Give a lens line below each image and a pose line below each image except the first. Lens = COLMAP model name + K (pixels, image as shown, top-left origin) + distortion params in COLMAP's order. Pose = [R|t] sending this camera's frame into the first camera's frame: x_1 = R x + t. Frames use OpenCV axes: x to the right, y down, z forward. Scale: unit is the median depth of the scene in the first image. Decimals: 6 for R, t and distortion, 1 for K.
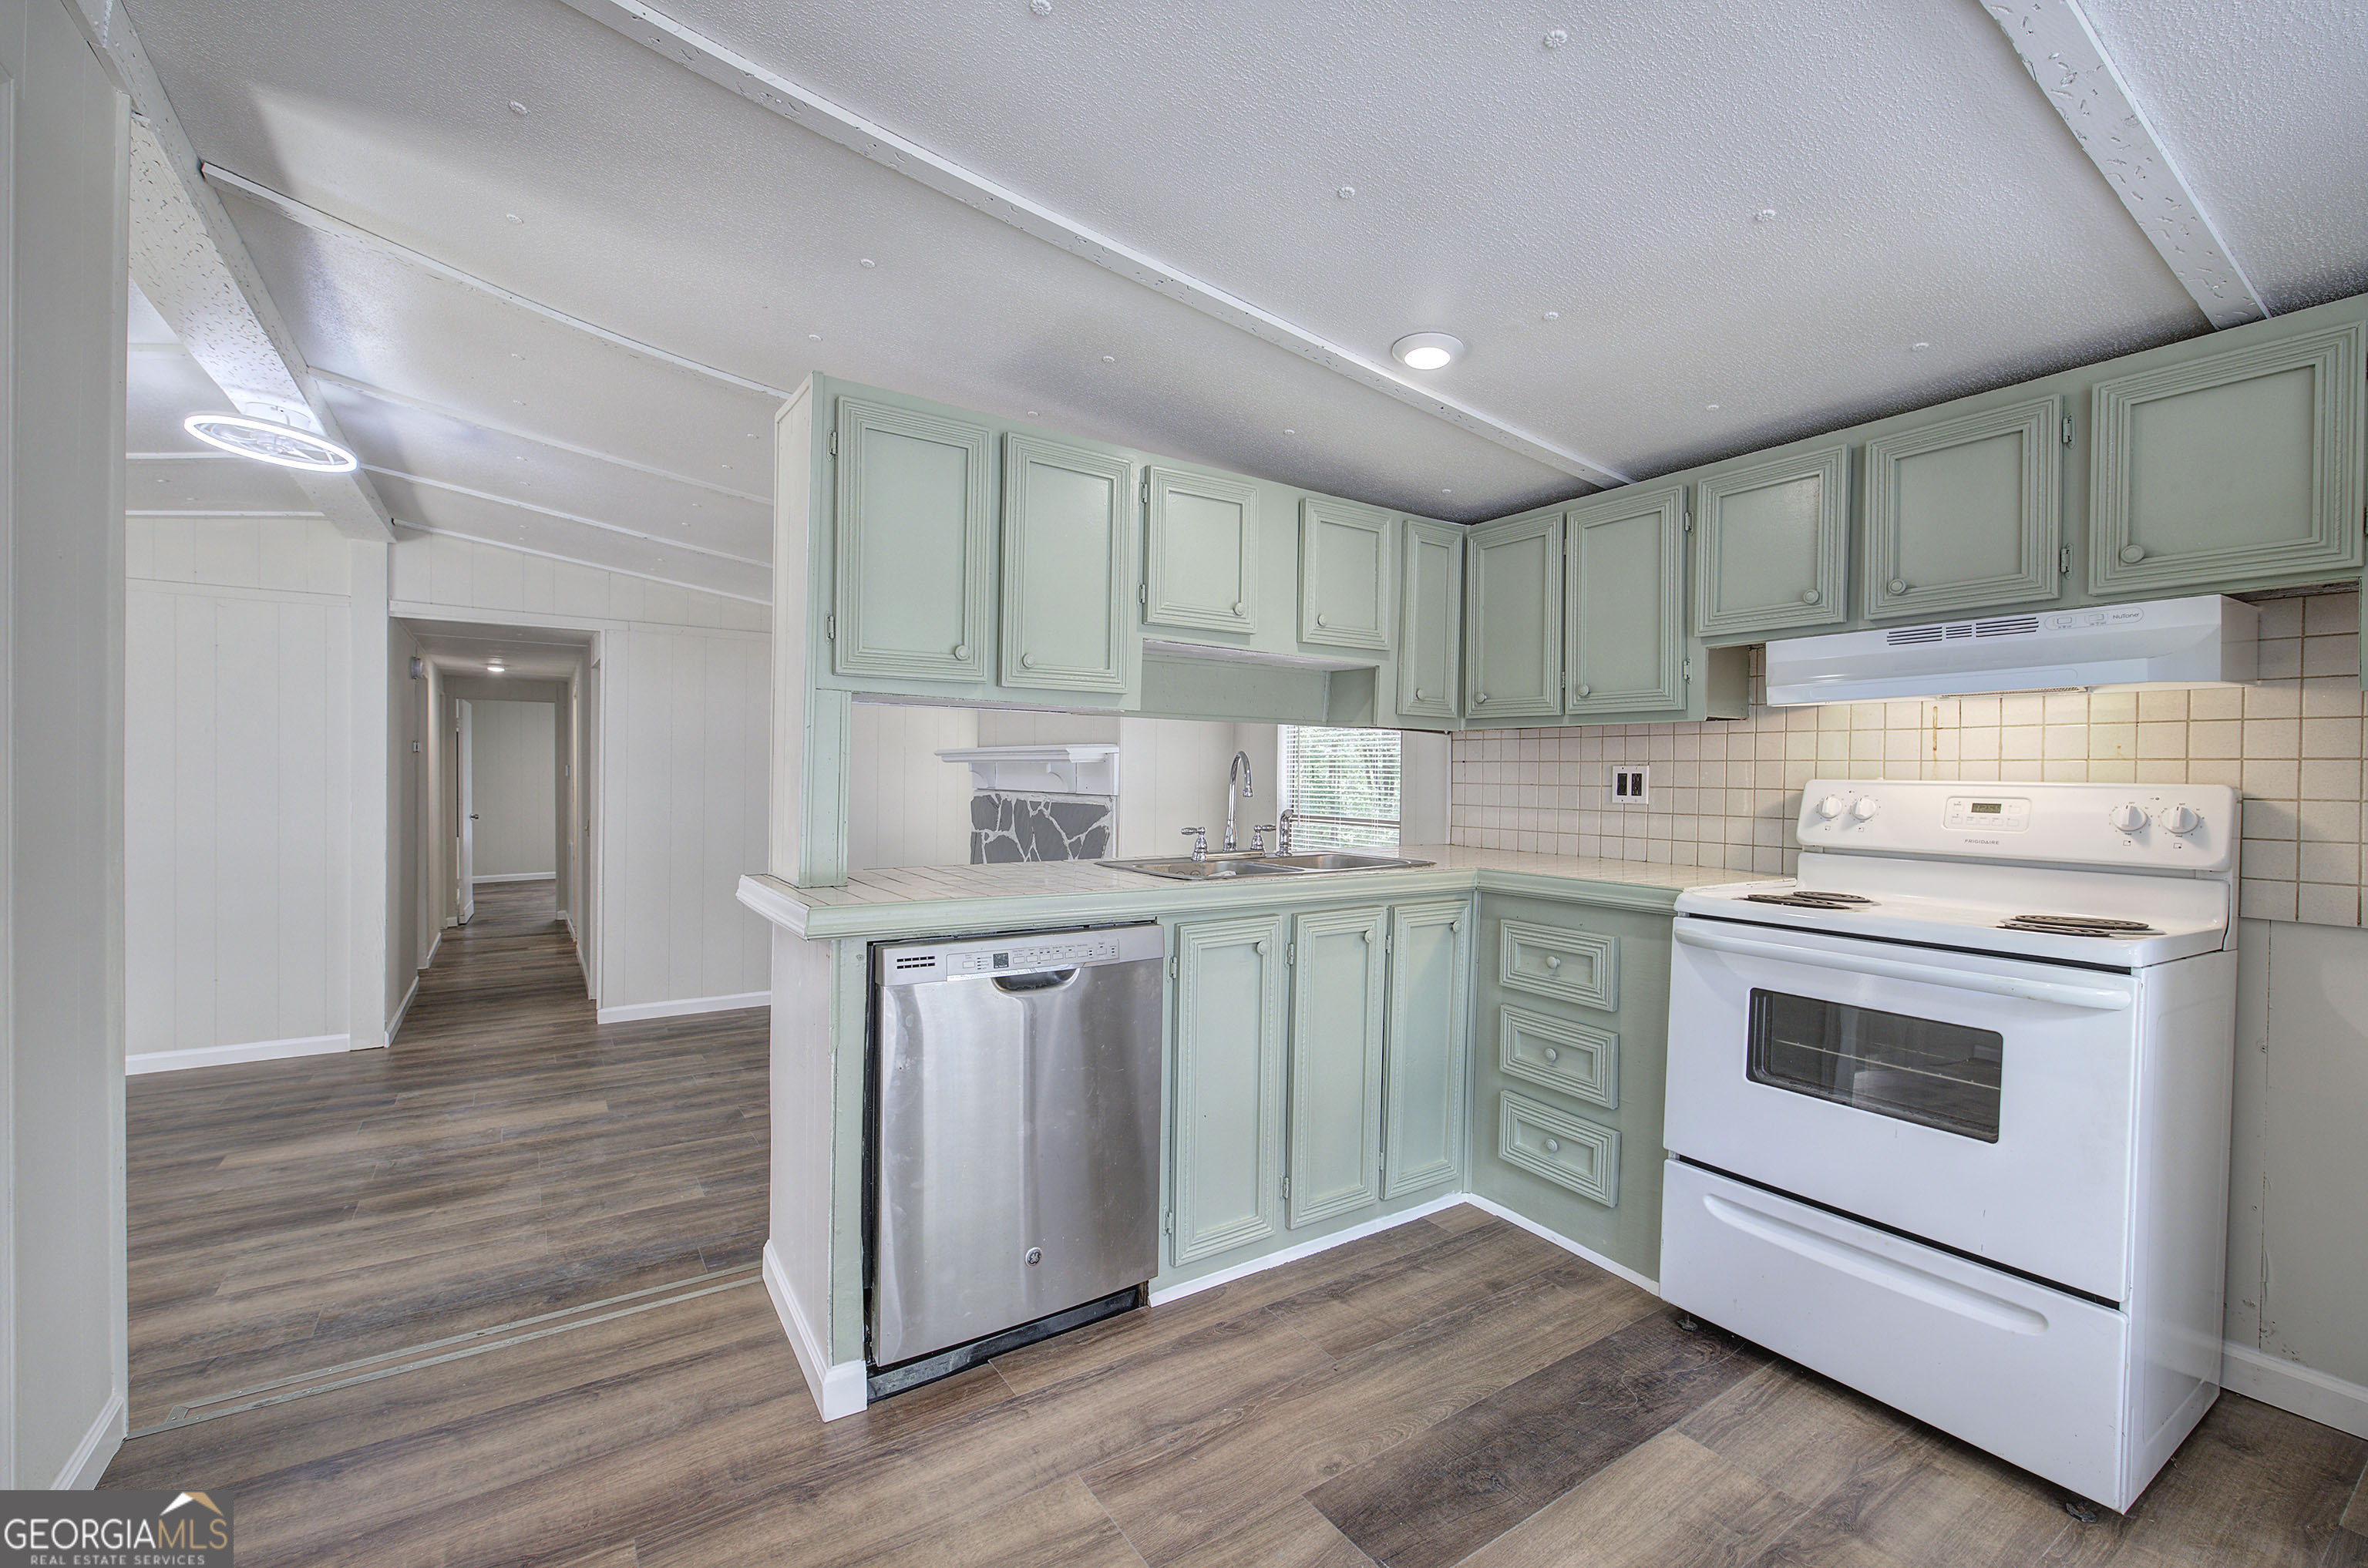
lens RADIAL K [[999.4, 0, 1188.9], [0, 999.4, 780.3], [0, 0, 1]] dist [-0.006935, 0.002310]
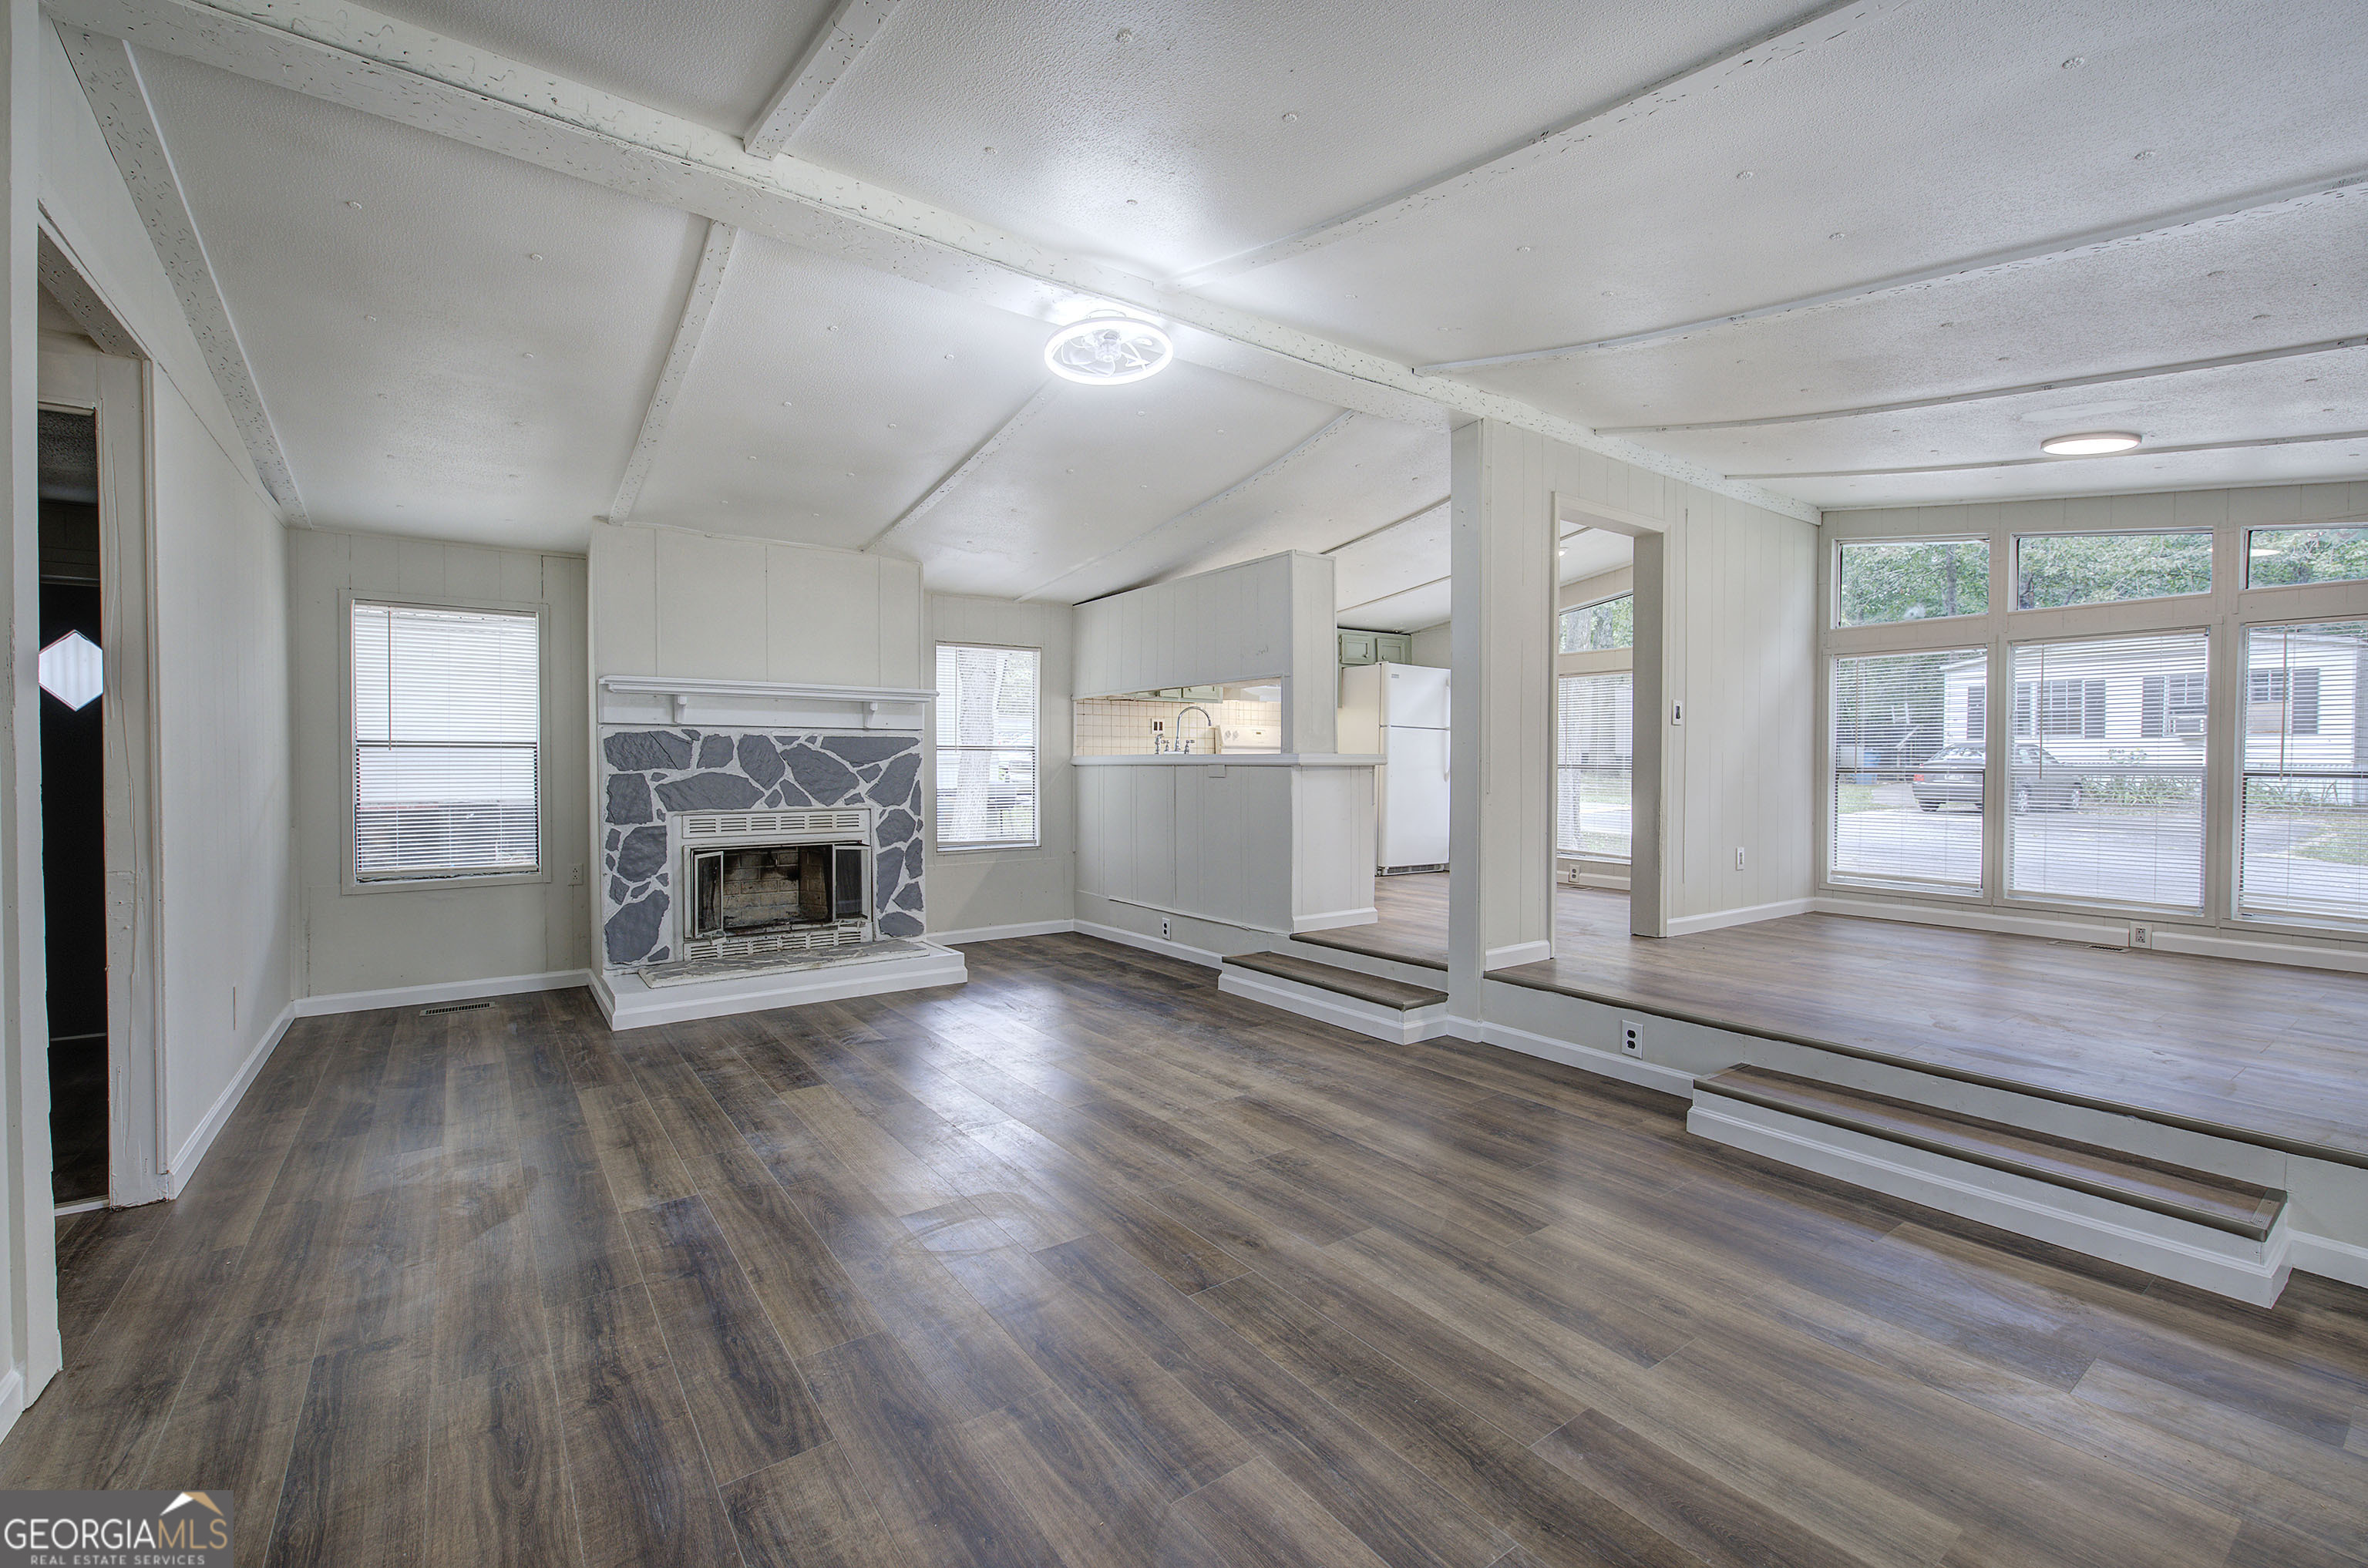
lens RADIAL K [[999.4, 0, 1187.5], [0, 999.4, 776.4], [0, 0, 1]] dist [-0.006935, 0.002310]
pose [[-0.035380, -0.023620, 0.999095, -2.295159], [0.008562, 0.999677, 0.023937, 0.077902], [-0.999337, 0.009402, -0.035166, 1.135994]]
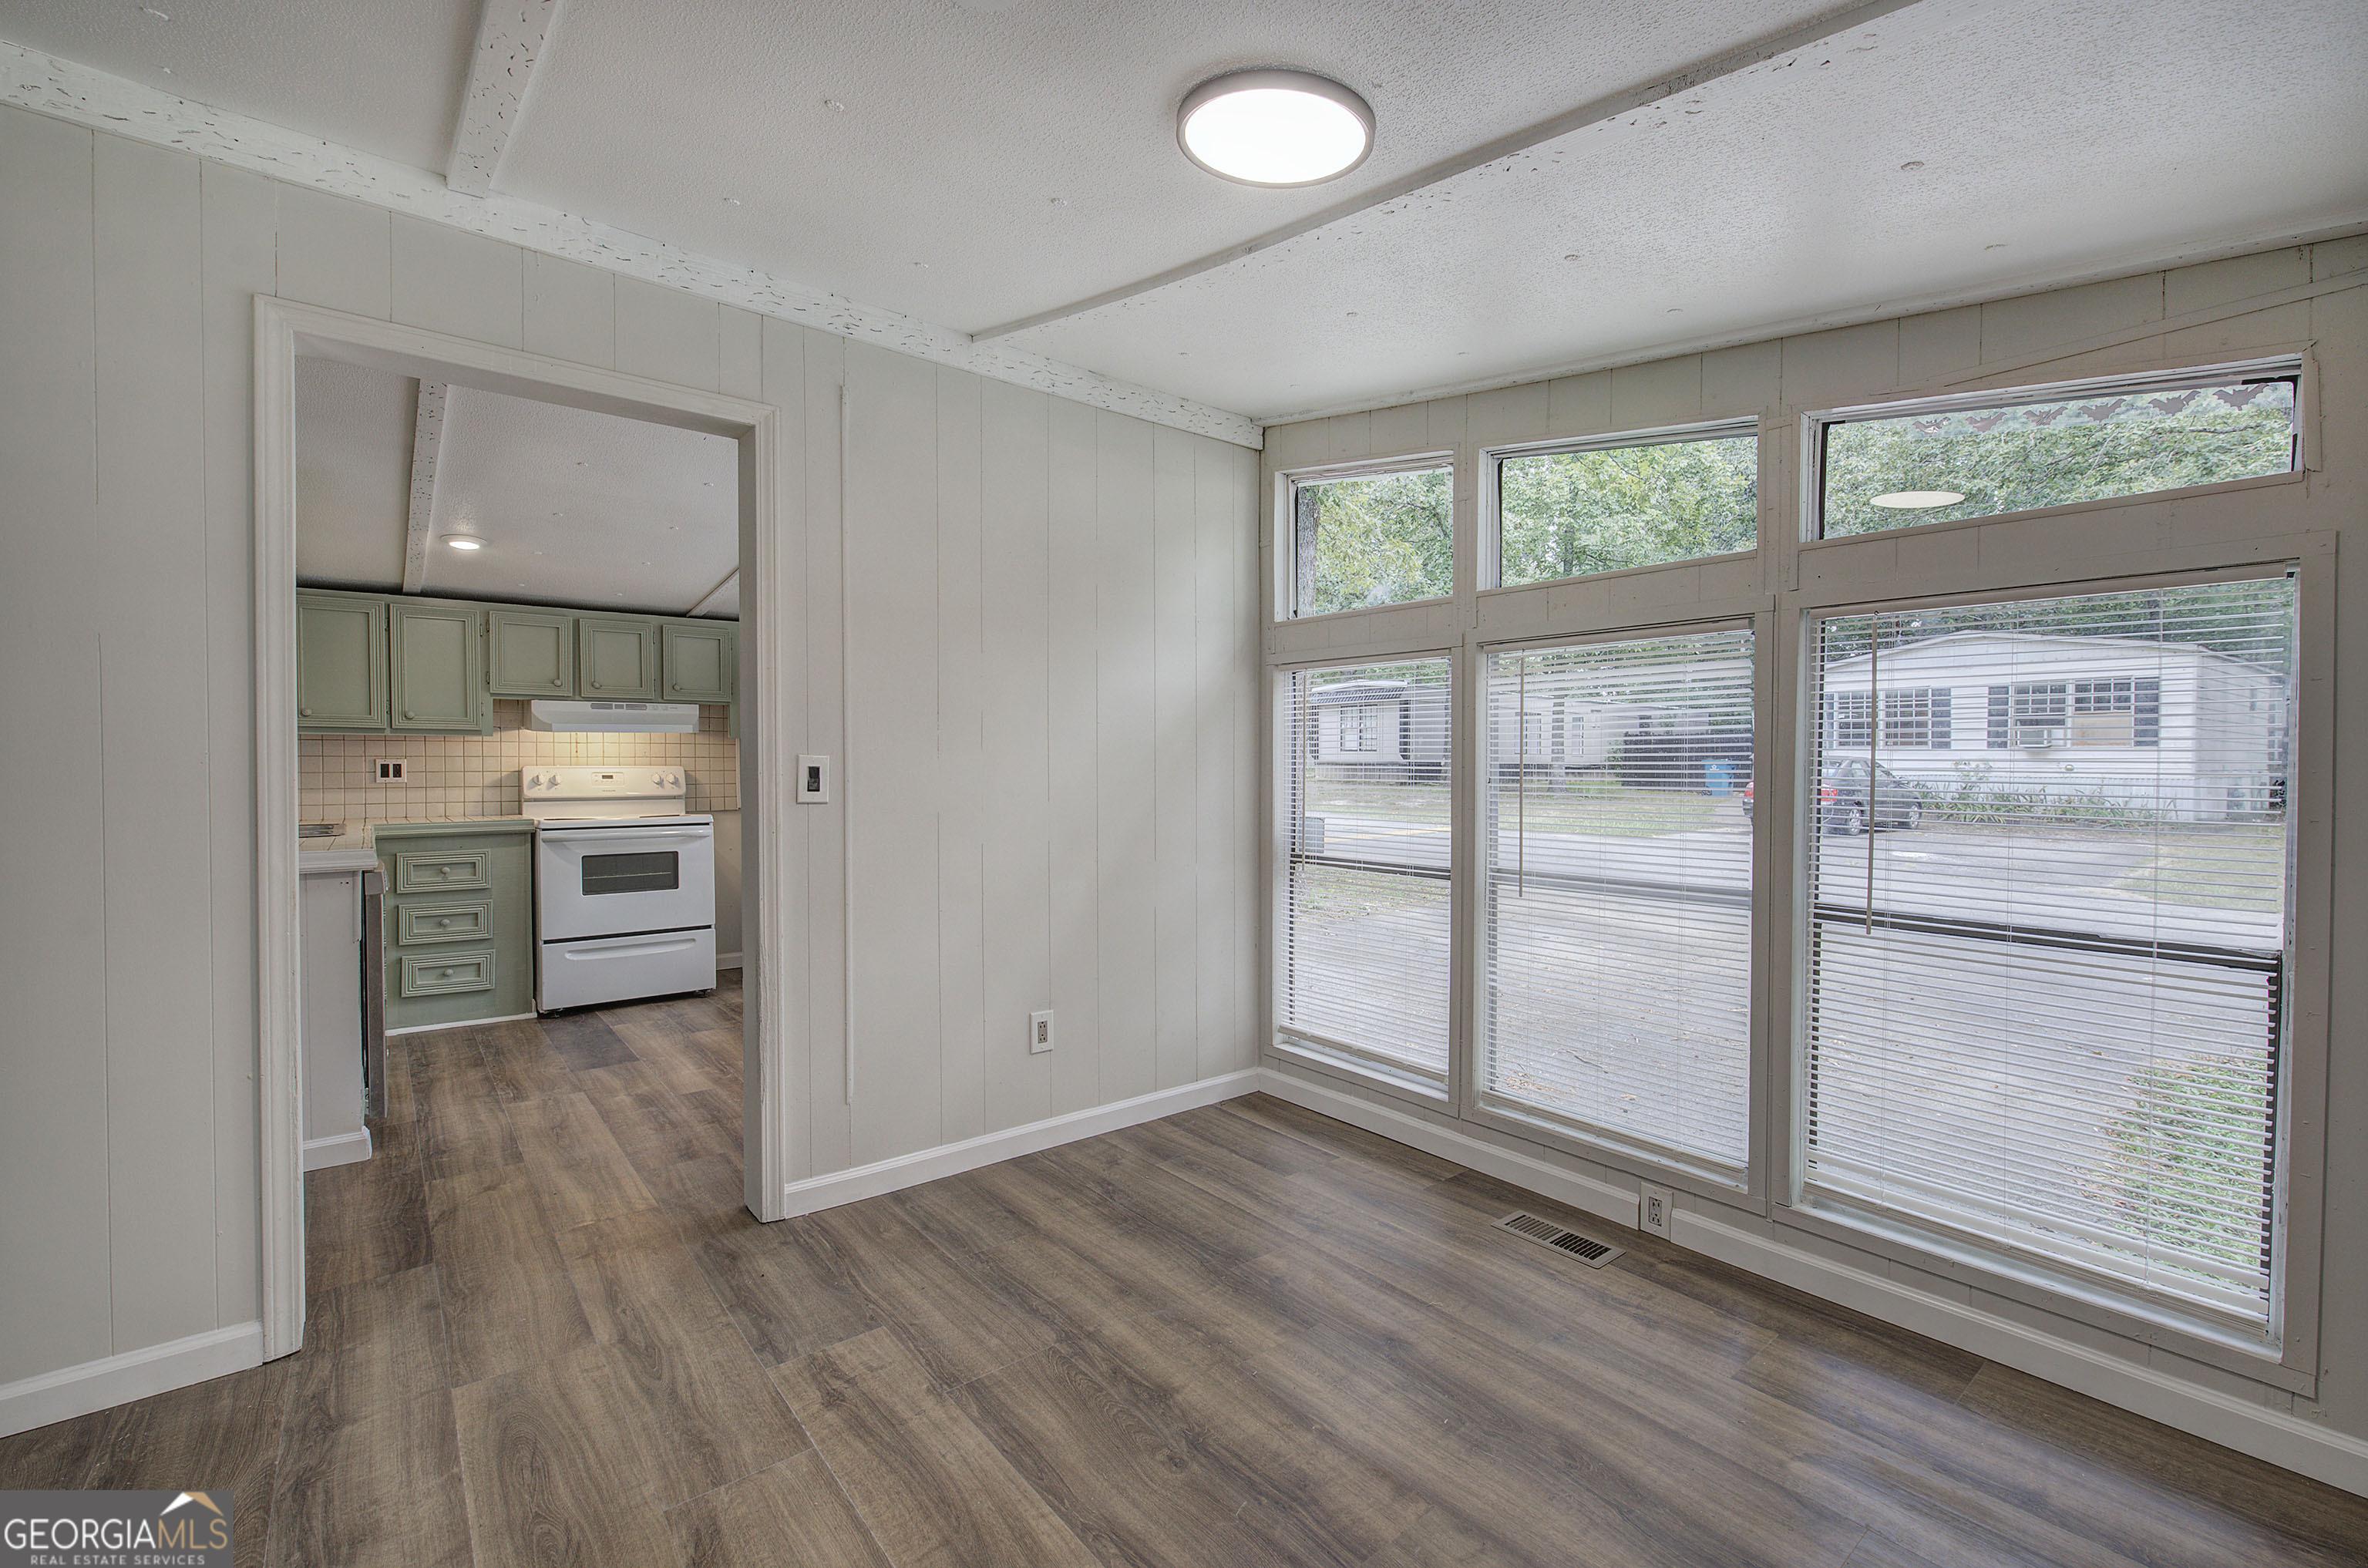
lens RADIAL K [[999.4, 0, 1191.1], [0, 999.4, 780.1], [0, 0, 1]] dist [-0.006935, 0.002310]
pose [[-0.099303, -0.025704, 0.994725, -1.434697], [0.010071, 0.999589, 0.026835, -0.012237], [-0.995006, 0.012683, -0.099003, -0.138500]]
